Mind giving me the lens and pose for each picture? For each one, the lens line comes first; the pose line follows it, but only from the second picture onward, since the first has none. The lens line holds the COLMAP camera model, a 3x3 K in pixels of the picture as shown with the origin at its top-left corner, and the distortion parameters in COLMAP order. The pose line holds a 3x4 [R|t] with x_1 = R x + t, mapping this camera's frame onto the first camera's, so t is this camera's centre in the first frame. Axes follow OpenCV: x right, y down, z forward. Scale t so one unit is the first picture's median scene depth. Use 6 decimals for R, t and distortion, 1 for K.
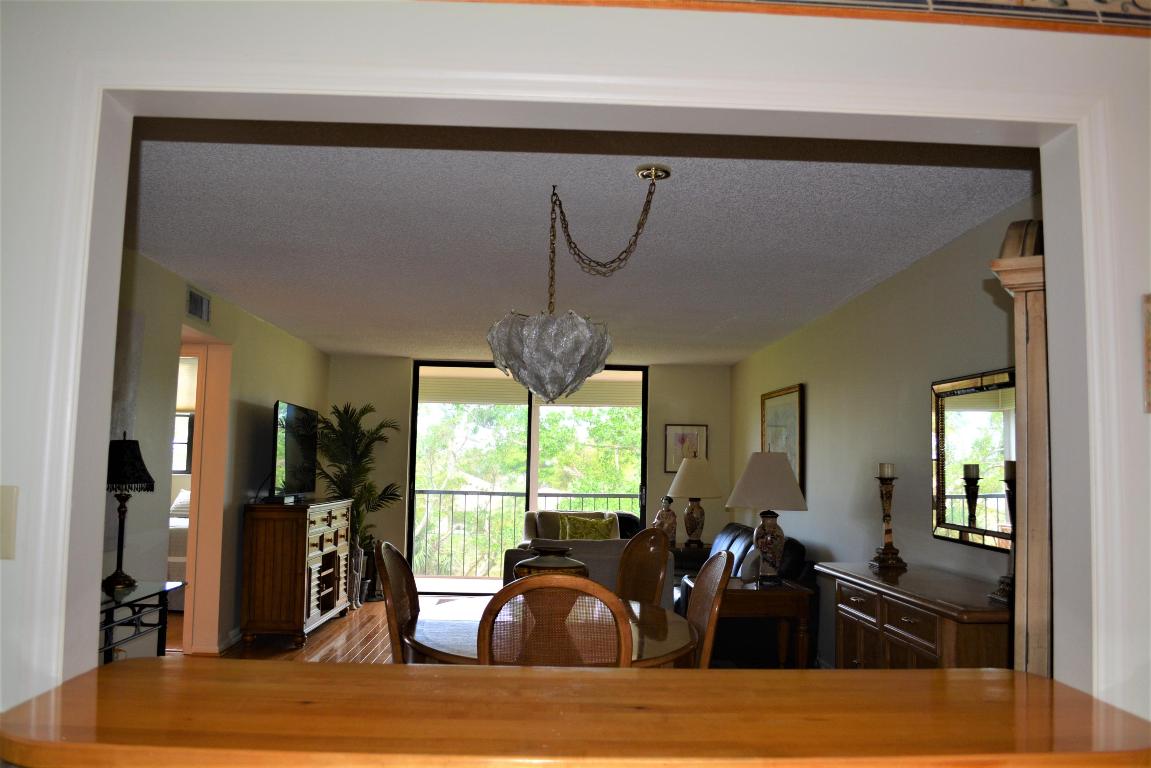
lens RADIAL K [[908.6, 0, 584.9], [0, 908.6, 378.1], [0, 0, 1]] dist [-0.081118, 0.014464]
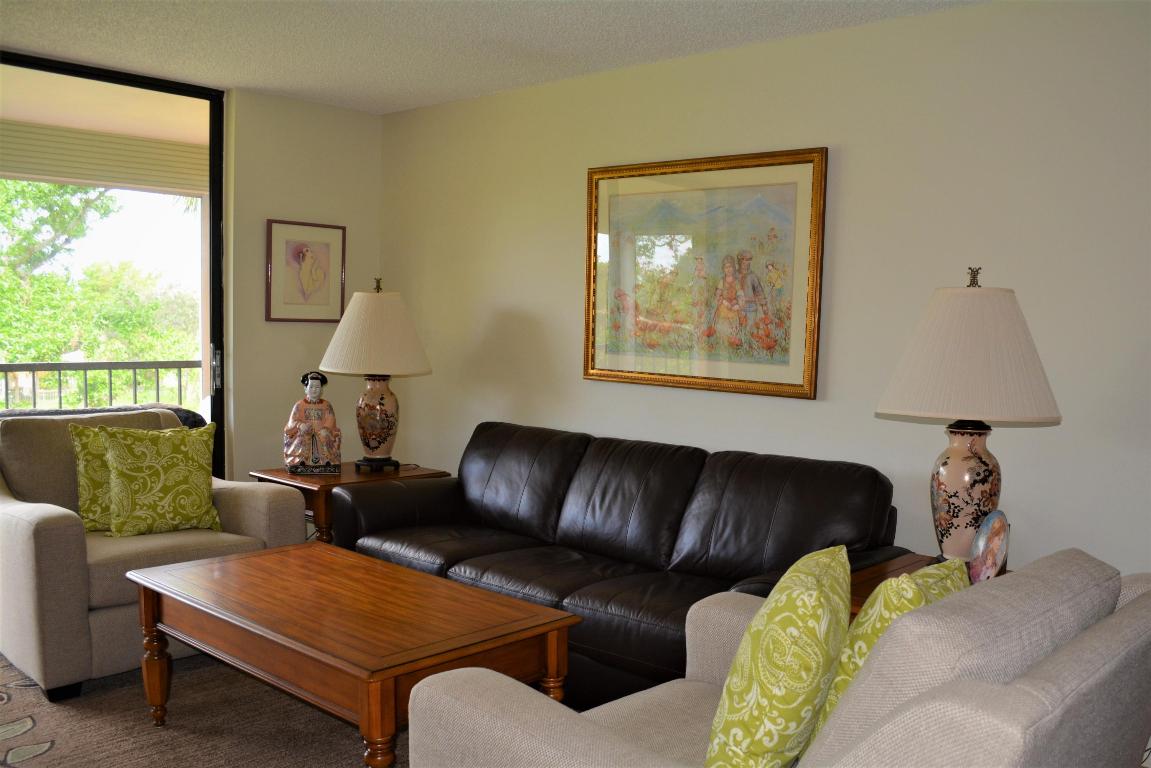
lens RADIAL K [[1014.2, 0, 628.7], [0, 1014.2, 416.1], [0, 0, 1]] dist [-0.068738, 0.008677]
pose [[0.689869, -0.070473, 0.720496, -0.236073], [-0.081253, 0.981424, 0.173794, 0.062520], [-0.719360, -0.178438, 0.671328, 0.685388]]
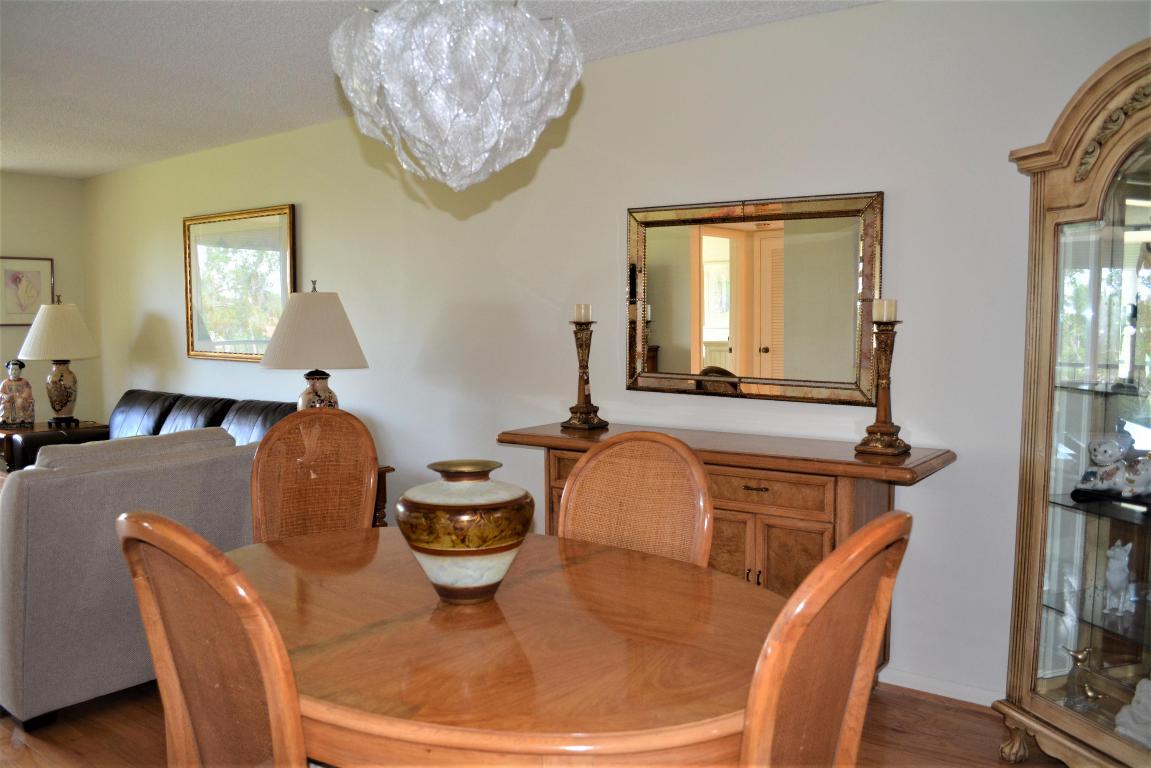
lens RADIAL K [[908.6, 0, 576.8], [0, 908.6, 382.0], [0, 0, 1]] dist [-0.081118, 0.014464]
pose [[0.637414, -0.079141, 0.766446, -0.205037], [-0.057470, 0.987058, 0.149715, 0.026813], [-0.768375, -0.139478, 0.624616, 0.313846]]
